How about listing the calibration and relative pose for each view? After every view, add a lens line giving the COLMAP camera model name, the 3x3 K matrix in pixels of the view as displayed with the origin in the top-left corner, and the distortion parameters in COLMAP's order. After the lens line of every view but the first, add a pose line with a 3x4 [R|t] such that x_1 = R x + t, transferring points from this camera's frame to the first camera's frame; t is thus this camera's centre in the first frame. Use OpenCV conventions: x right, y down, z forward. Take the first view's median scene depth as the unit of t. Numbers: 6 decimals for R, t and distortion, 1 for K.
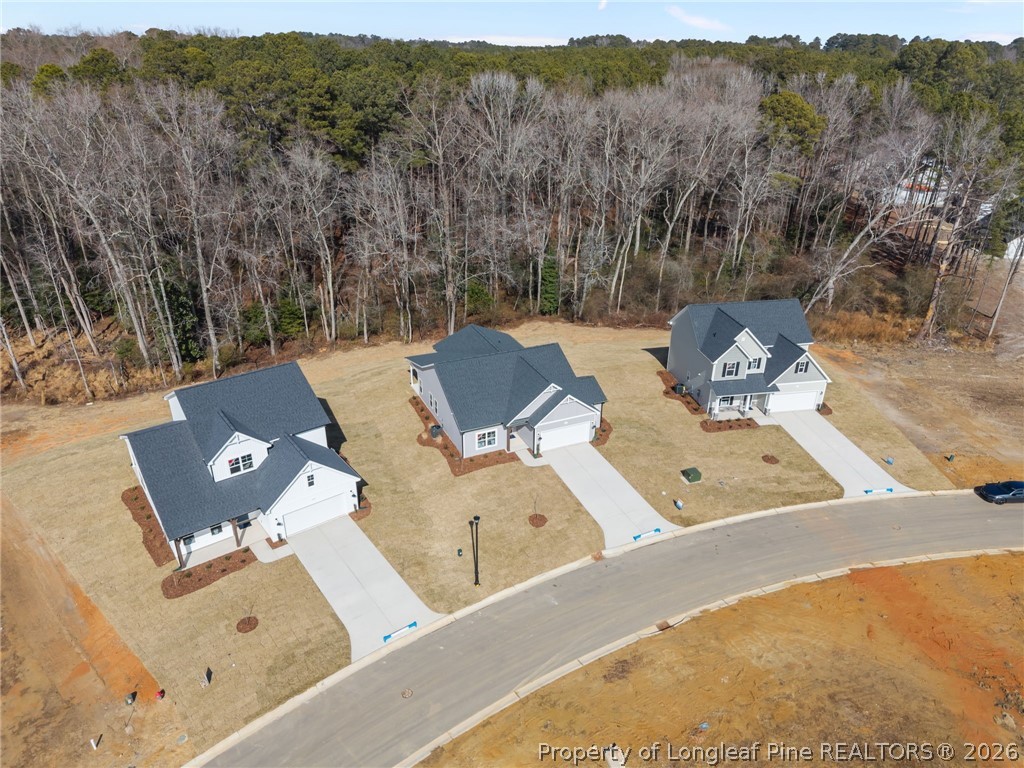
lens RADIAL K [[686.7, 0, 515.7], [0, 686.7, 384.5], [0, 0, 1]] dist [0.009522, -0.006361]
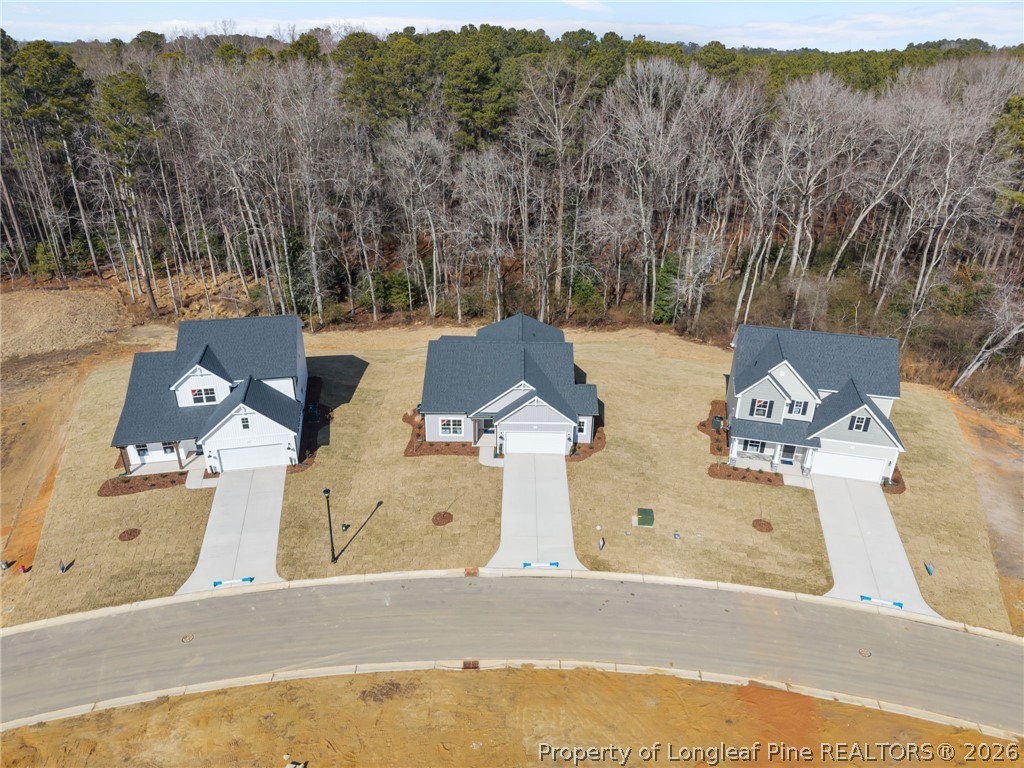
lens RADIAL K [[686.7, 0, 513.2], [0, 686.7, 386.3], [0, 0, 1]] dist [0.009522, -0.006361]
pose [[0.908344, 0.182824, -0.376147, 0.408501], [-0.186088, 0.982135, 0.027985, -0.018415], [0.374543, 0.044576, 0.926137, 0.164947]]
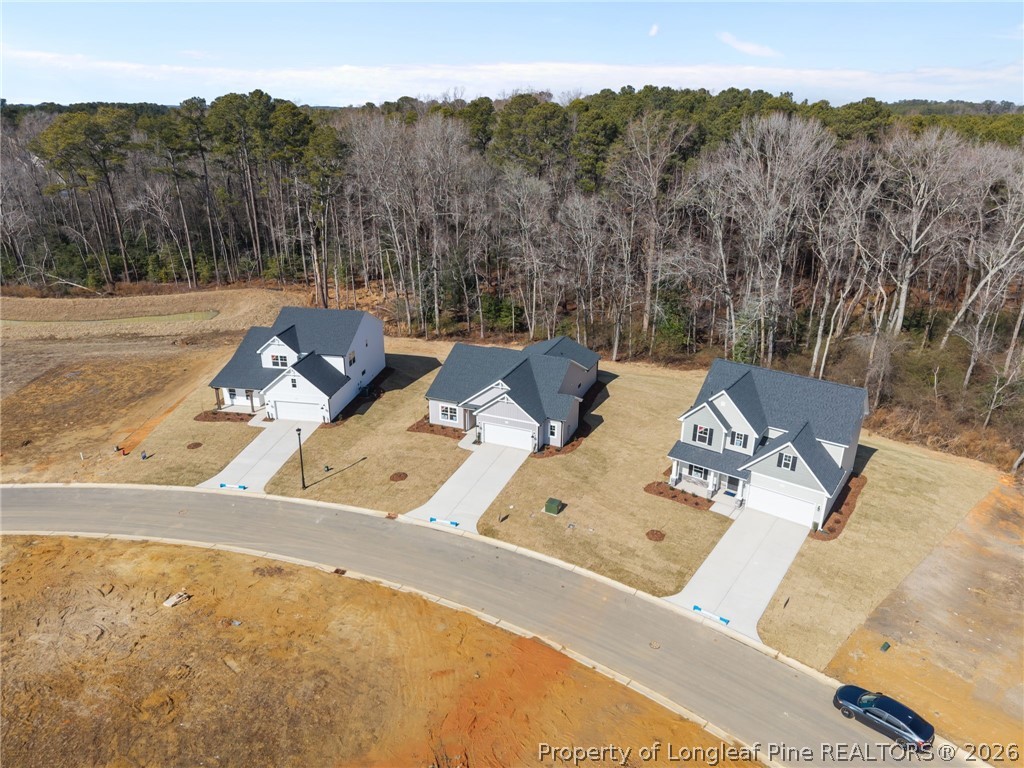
lens RADIAL K [[686.7, 0, 512.2], [0, 686.7, 382.7], [0, 0, 1]] dist [0.009522, -0.006361]
pose [[0.688902, 0.261481, -0.676049, 0.830599], [-0.319146, 0.946818, 0.040995, -0.049992], [0.650815, 0.187517, 0.735715, 0.251068]]
